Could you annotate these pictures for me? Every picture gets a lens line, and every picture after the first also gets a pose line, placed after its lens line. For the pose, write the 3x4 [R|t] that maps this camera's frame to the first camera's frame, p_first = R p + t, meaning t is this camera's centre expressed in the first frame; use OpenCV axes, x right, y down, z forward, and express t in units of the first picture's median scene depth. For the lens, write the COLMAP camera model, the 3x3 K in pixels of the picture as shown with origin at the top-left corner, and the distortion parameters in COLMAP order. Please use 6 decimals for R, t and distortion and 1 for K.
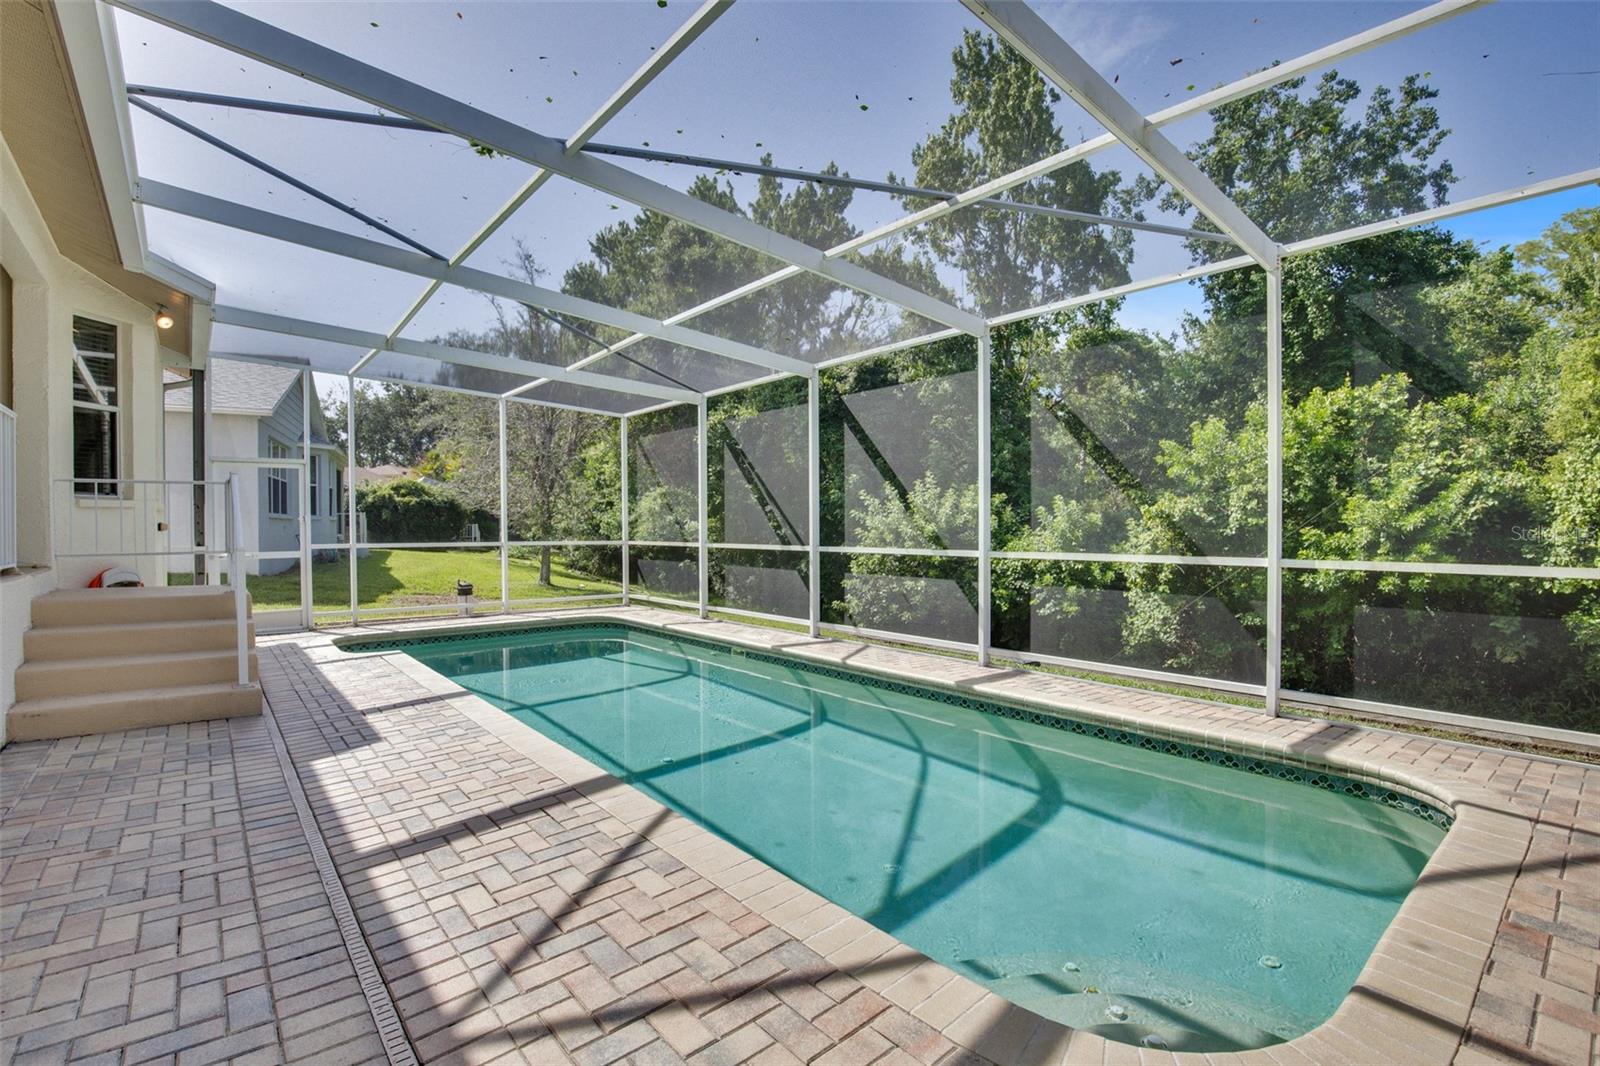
lens RADIAL K [[737.4, 0, 797.2], [0, 737.4, 531.7], [0, 0, 1]] dist [-0.038647, 0.009654]
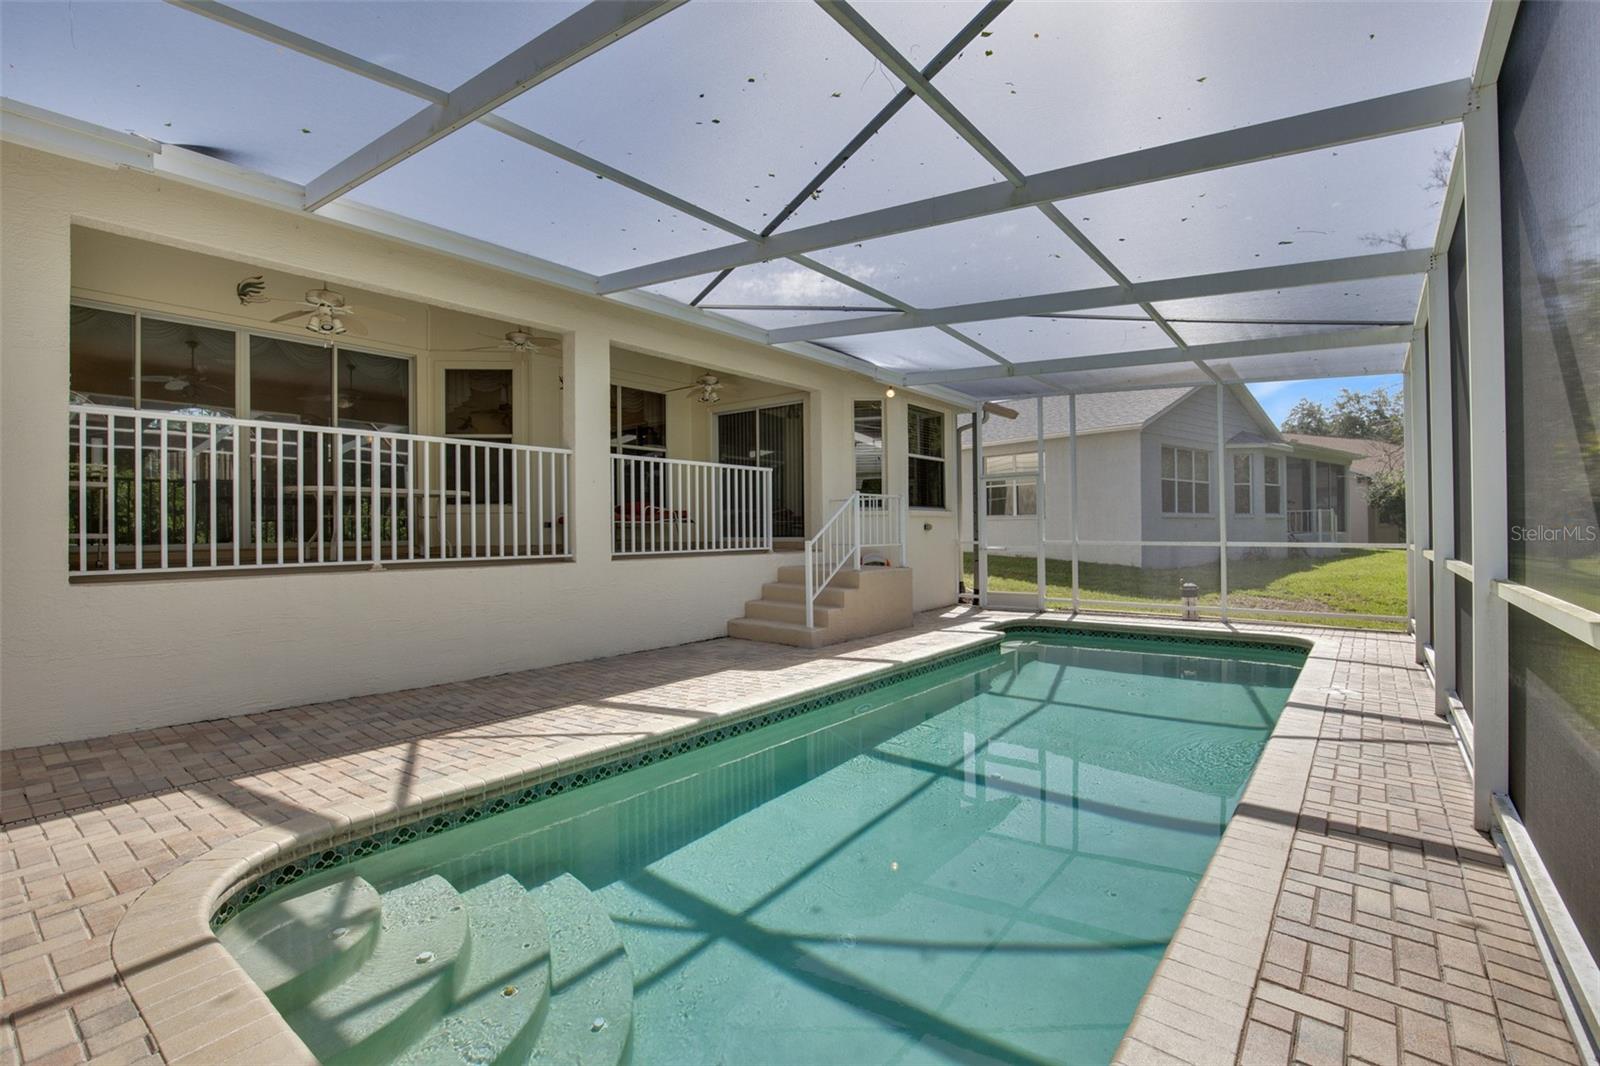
lens RADIAL K [[737.4, 0, 797.2], [0, 737.4, 531.7], [0, 0, 1]] dist [-0.038647, 0.009654]
pose [[0.196224, 0.008655, -0.980521, 0.500516], [-0.003866, 0.999960, 0.008052, -0.006521], [0.980551, 0.002211, 0.196250, 0.405972]]
